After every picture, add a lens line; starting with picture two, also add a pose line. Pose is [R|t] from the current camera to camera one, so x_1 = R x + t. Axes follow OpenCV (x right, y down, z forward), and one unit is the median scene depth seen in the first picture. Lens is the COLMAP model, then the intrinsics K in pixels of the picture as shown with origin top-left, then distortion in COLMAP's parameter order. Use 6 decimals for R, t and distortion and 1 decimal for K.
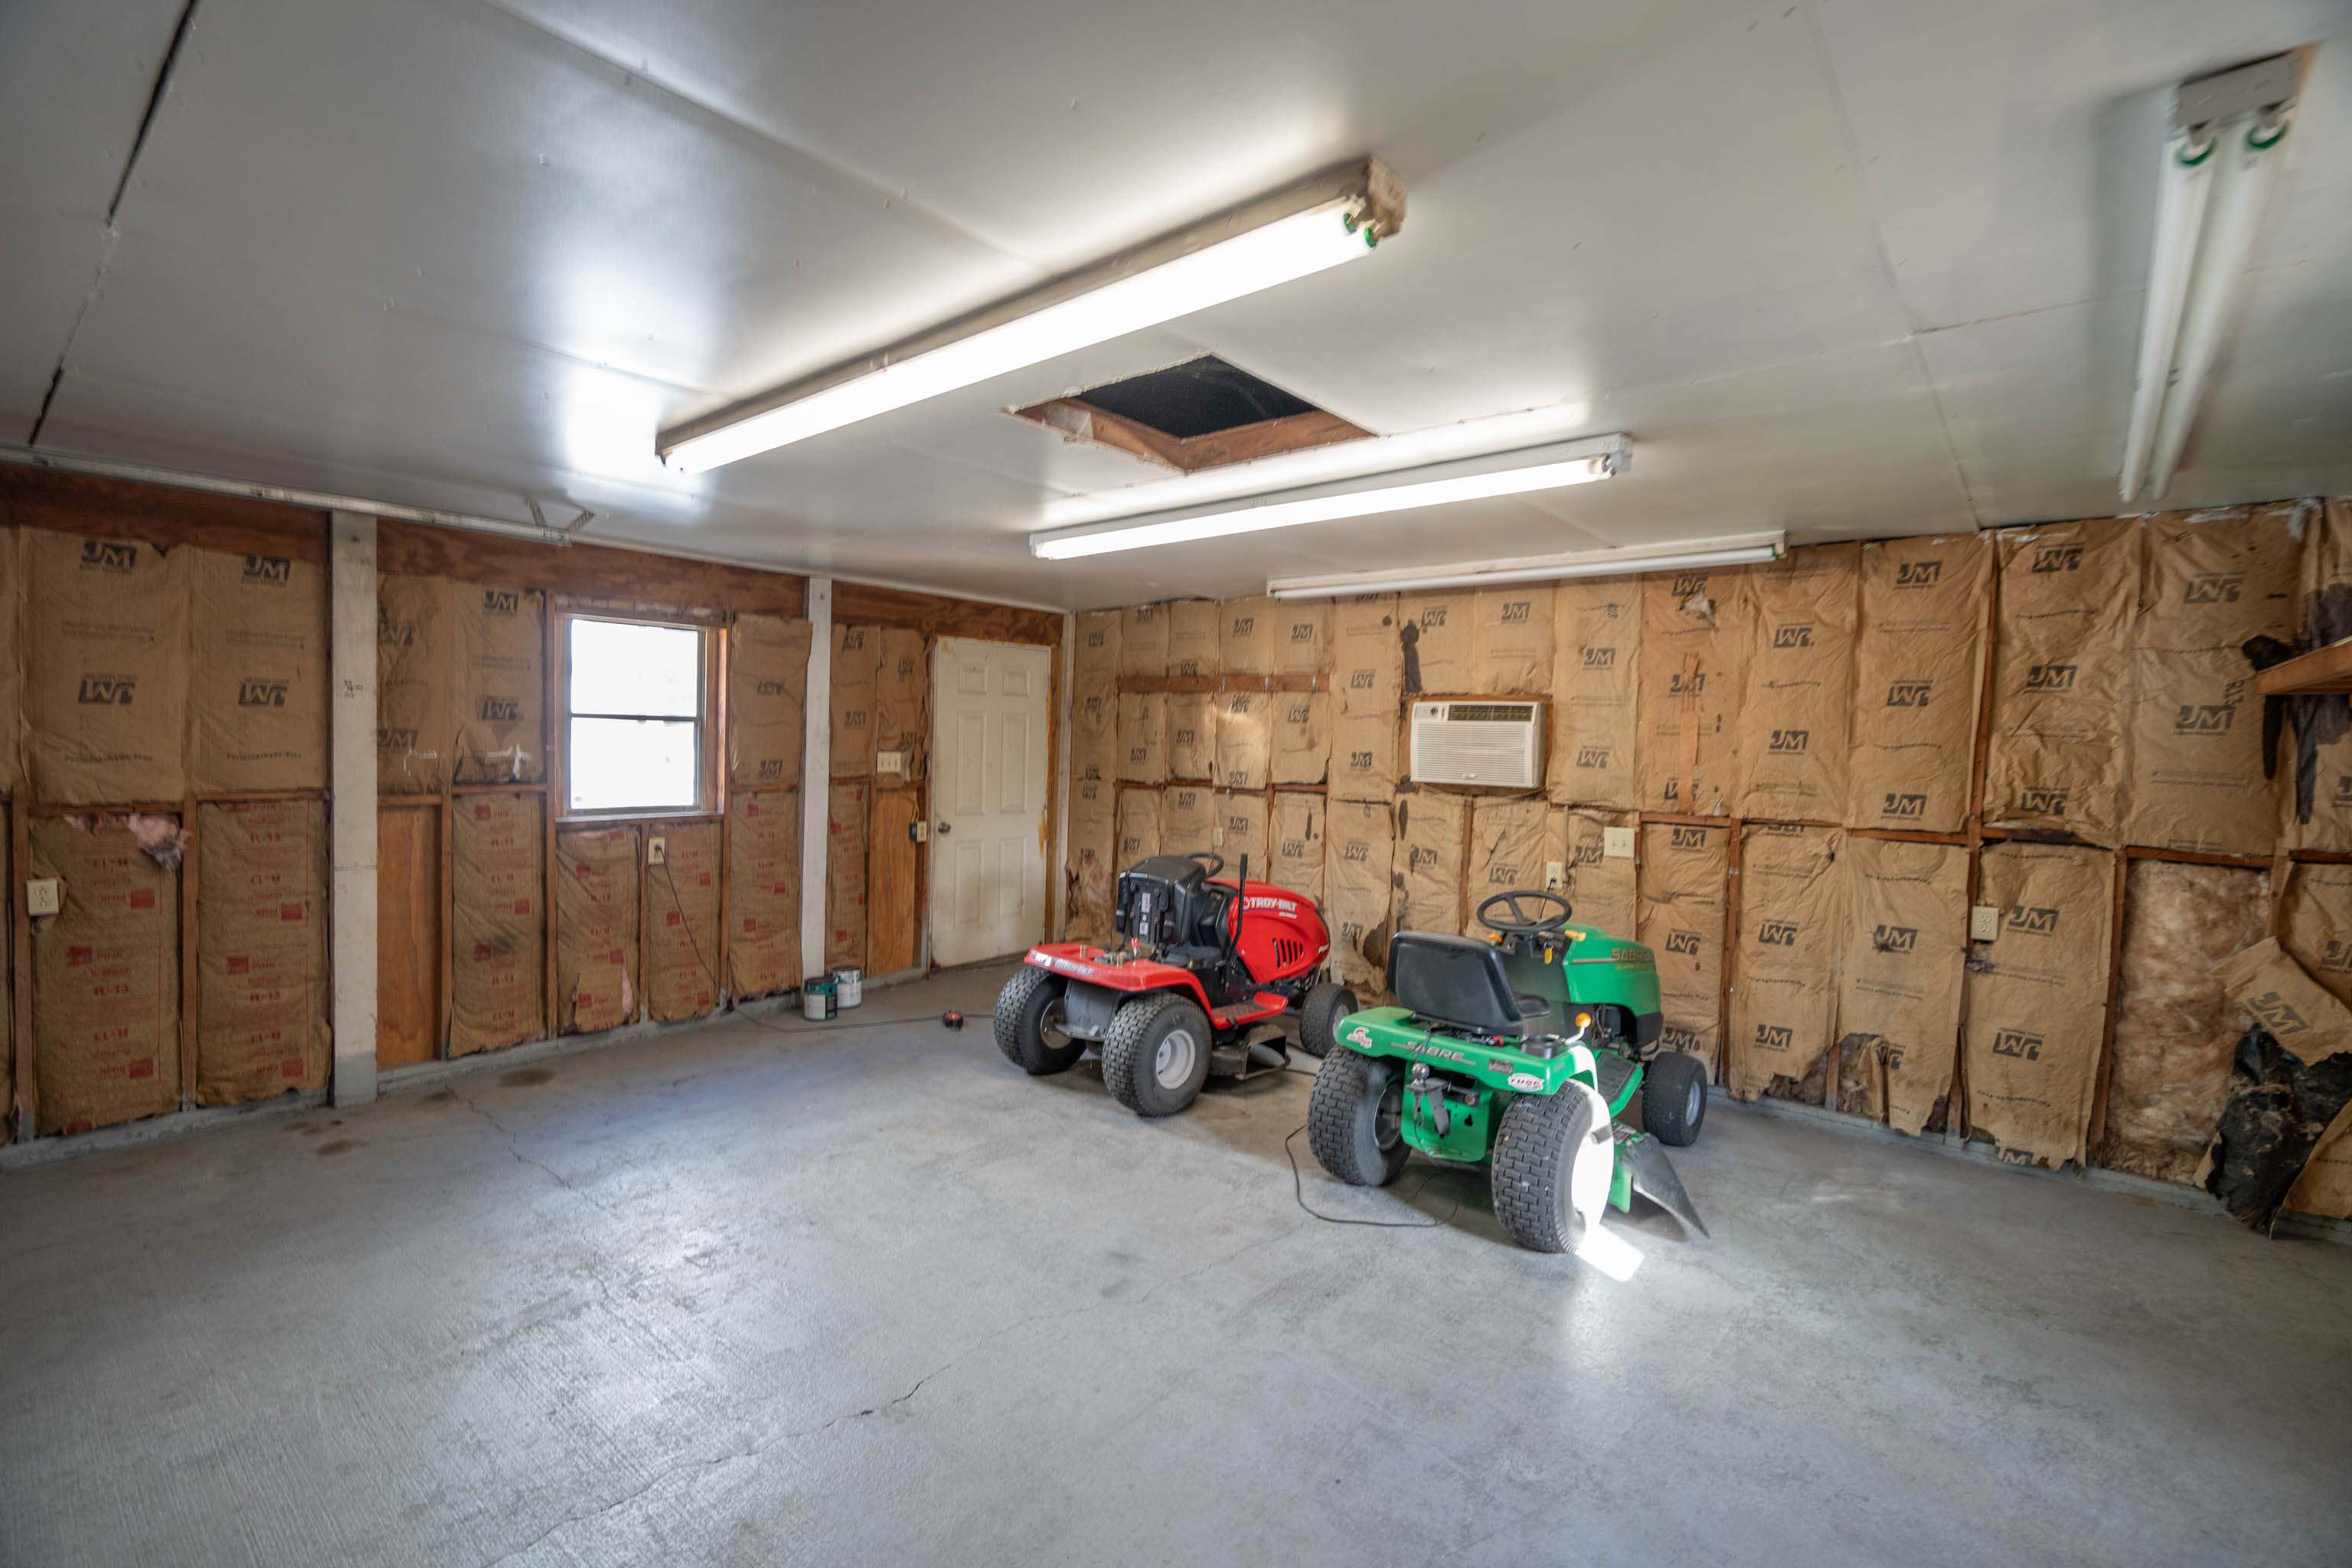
lens RADIAL K [[1055.6, 0, 1169.1], [0, 1055.6, 777.7], [0, 0, 1]] dist [-0.006819, 0.004766]
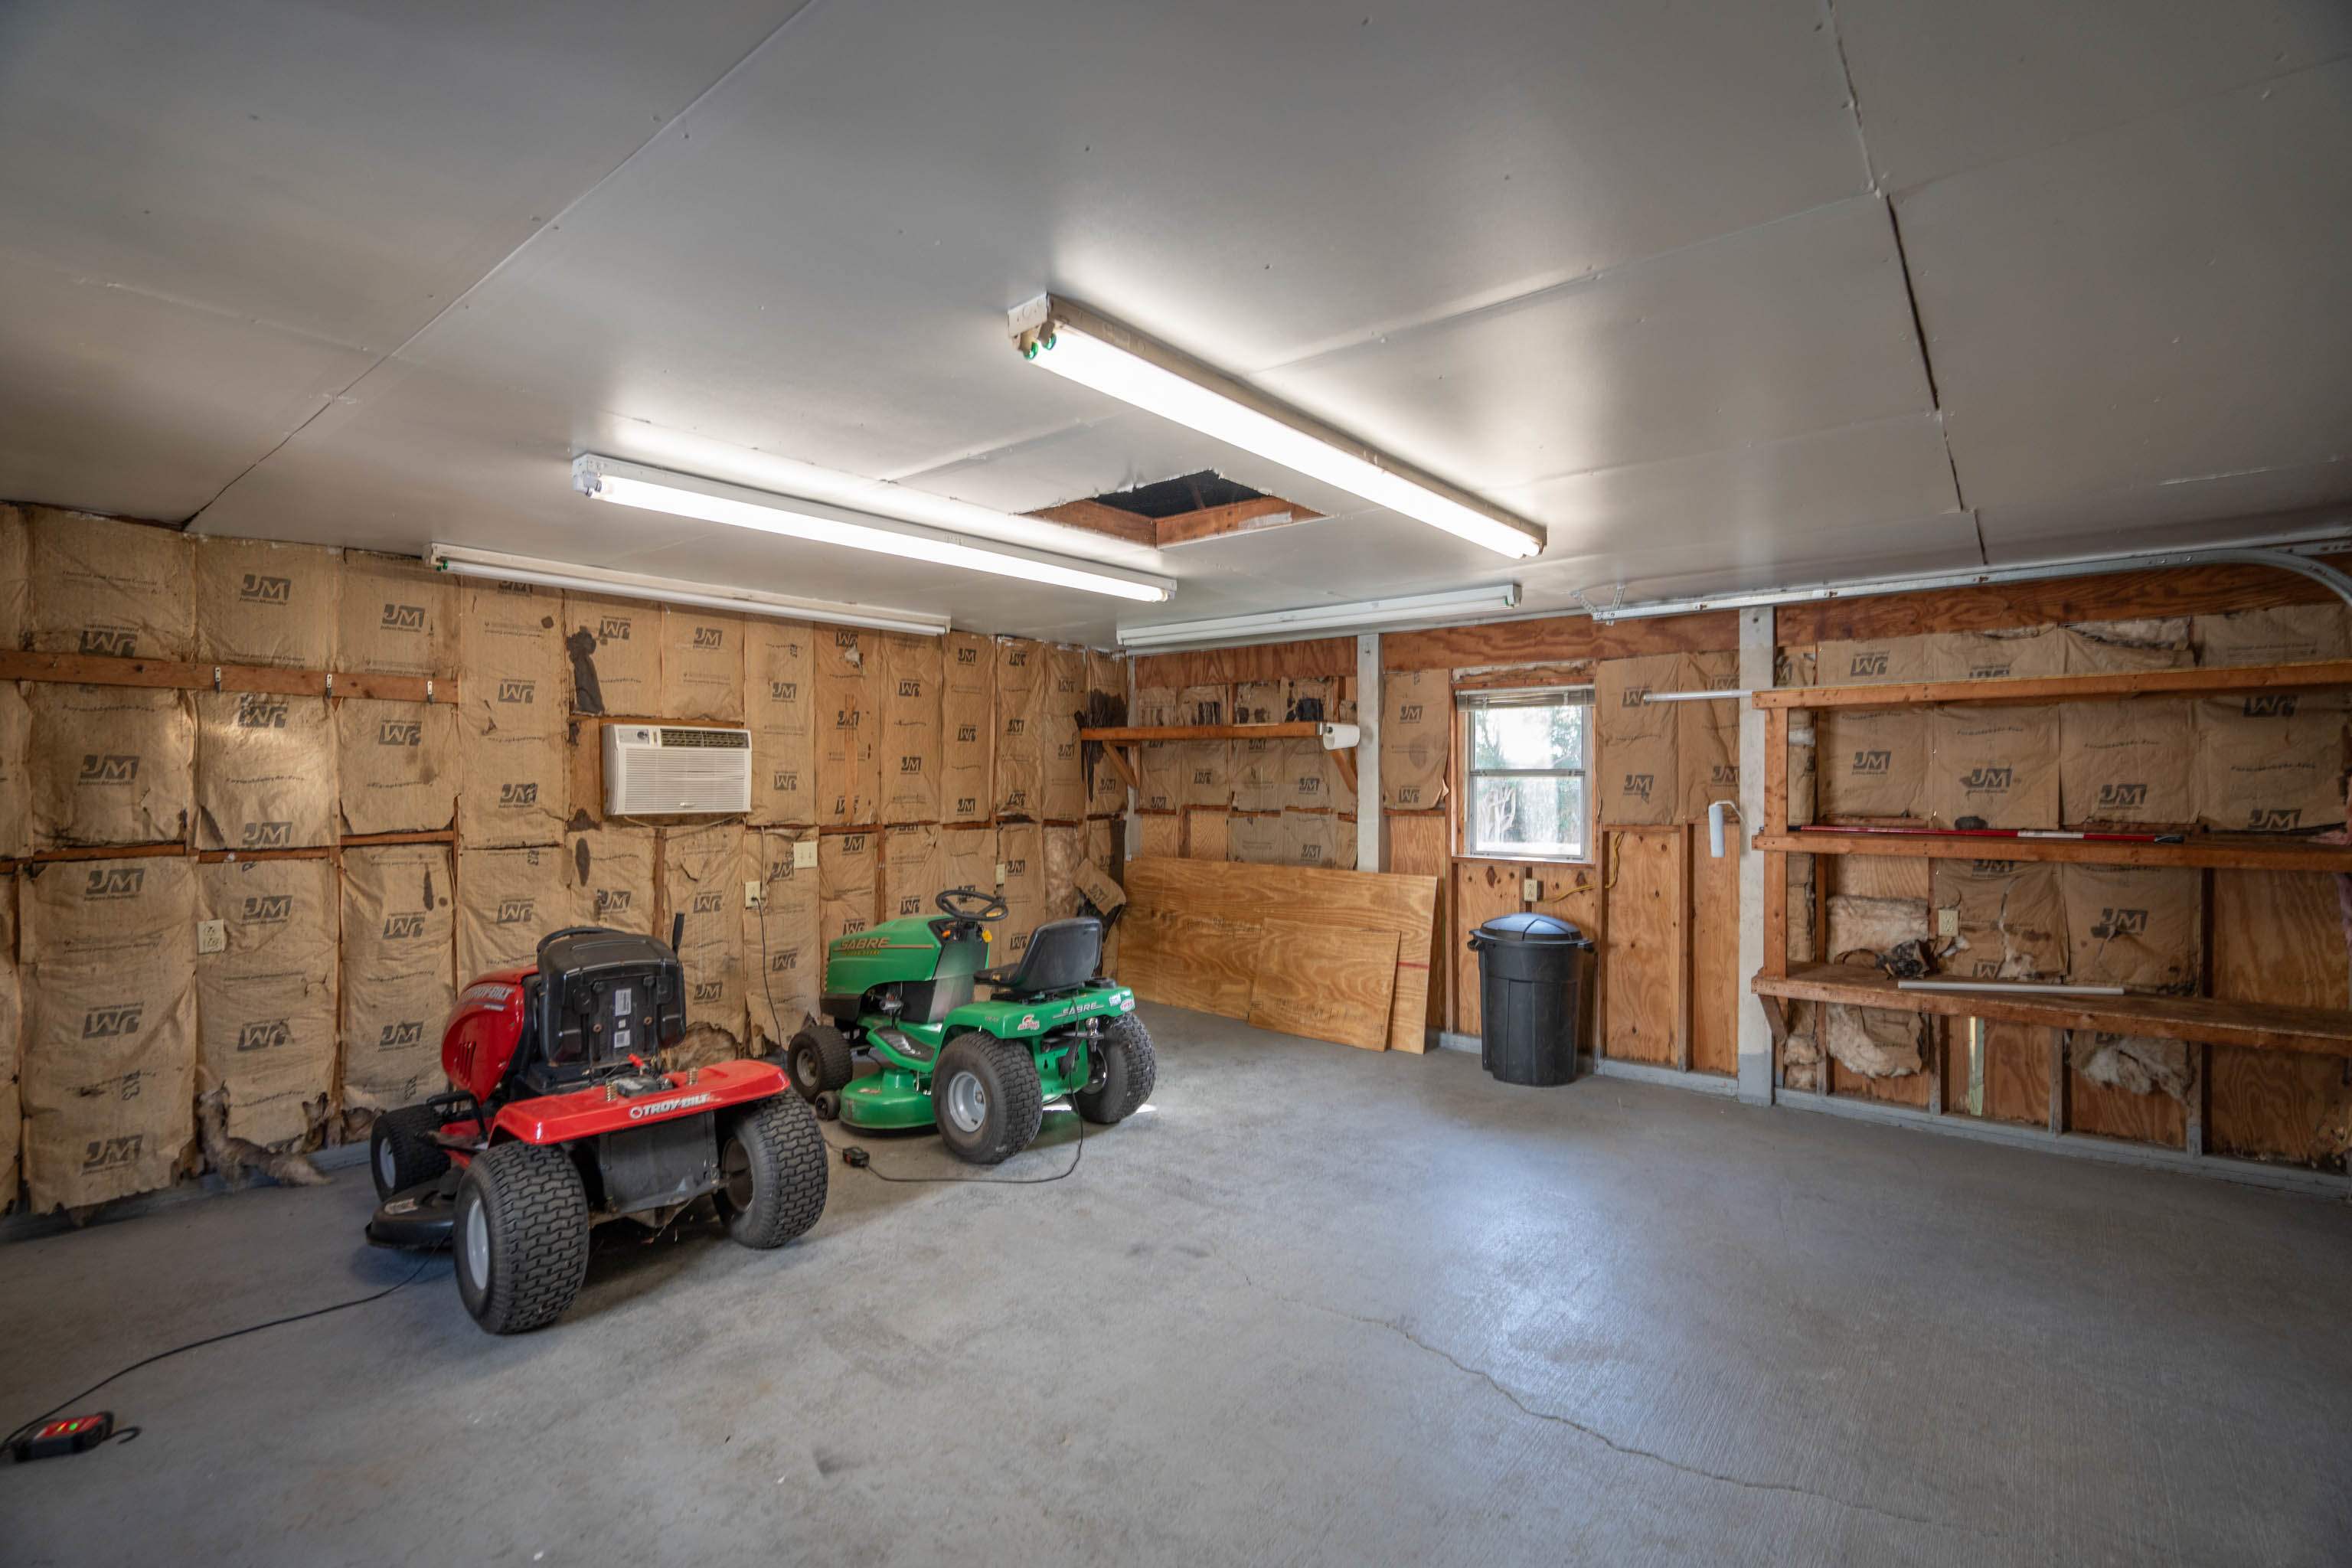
lens RADIAL K [[1055.6, 0, 1169.1], [0, 1055.6, 777.7], [0, 0, 1]] dist [-0.006819, 0.004766]
pose [[-0.018248, -0.026243, 0.999489, -0.708321], [0.035045, 0.999024, 0.026871, -0.038131], [-0.999219, 0.035518, -0.017311, 0.613520]]
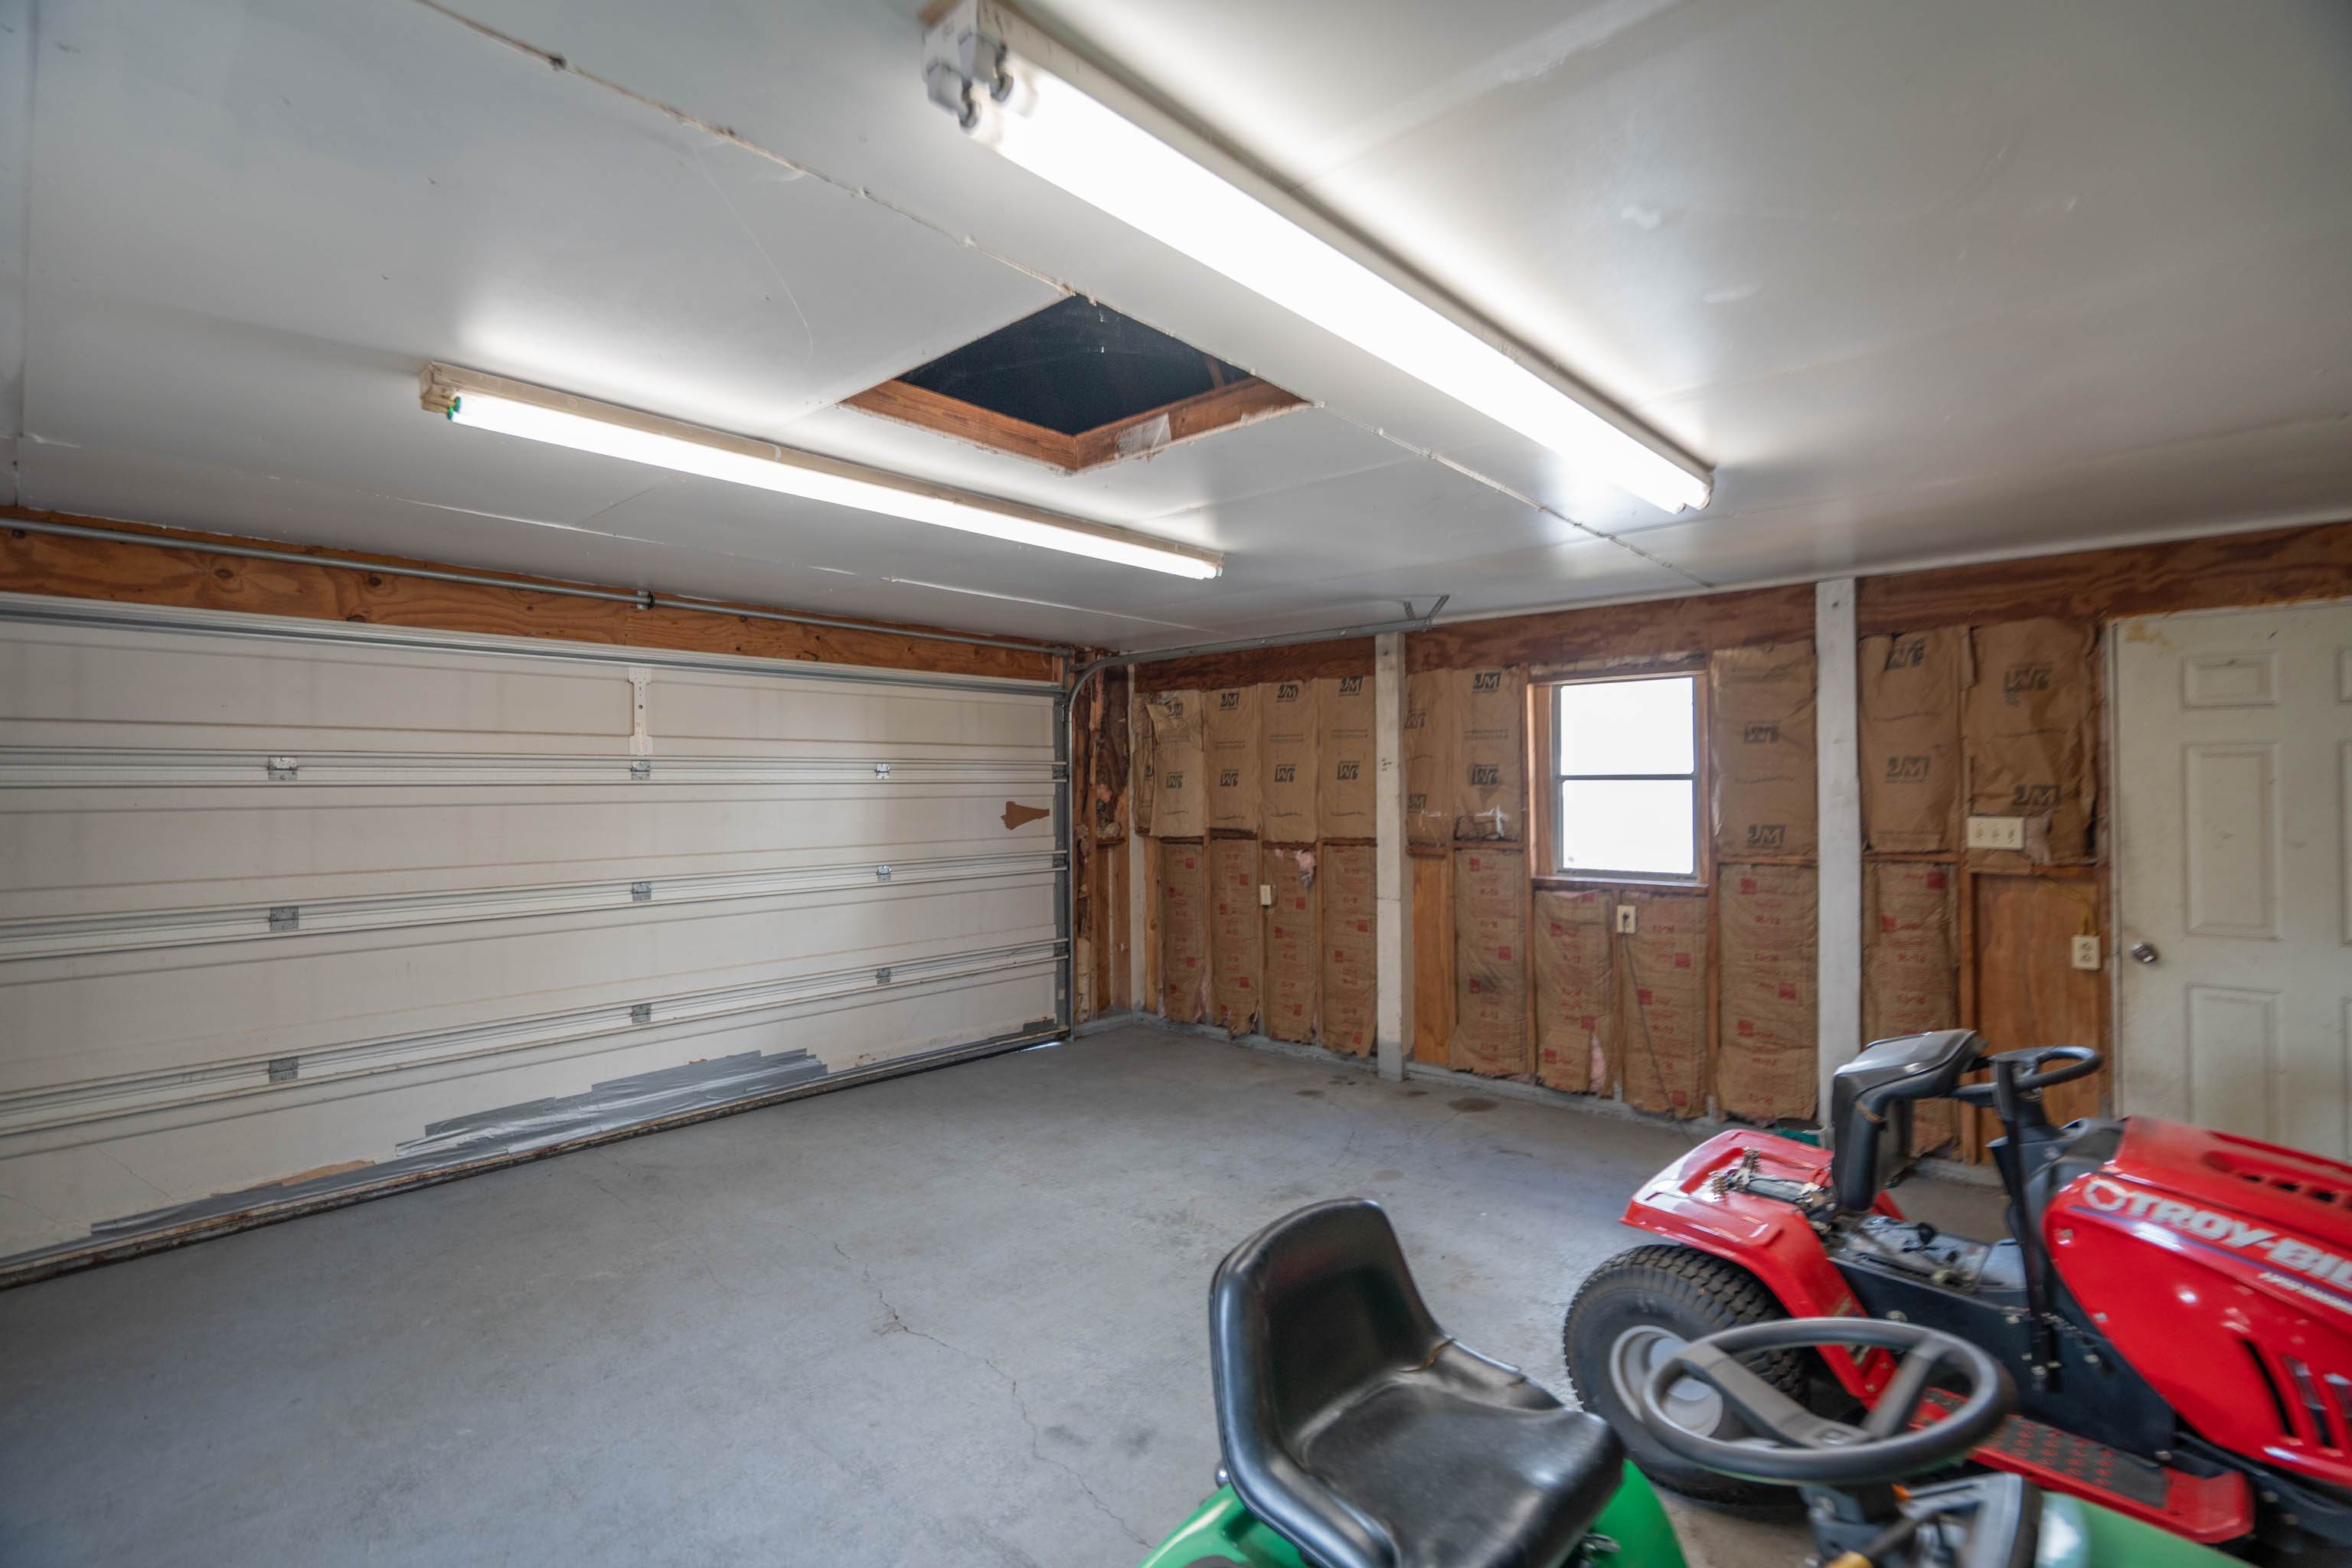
lens RADIAL K [[1055.6, 0, 1169.1], [0, 1055.6, 777.7], [0, 0, 1]] dist [-0.006819, 0.004766]
pose [[-0.034904, -0.032170, -0.998873, 0.485734], [-0.034406, 0.998928, -0.030970, -0.013876], [0.998798, 0.033286, -0.035973, 0.654372]]
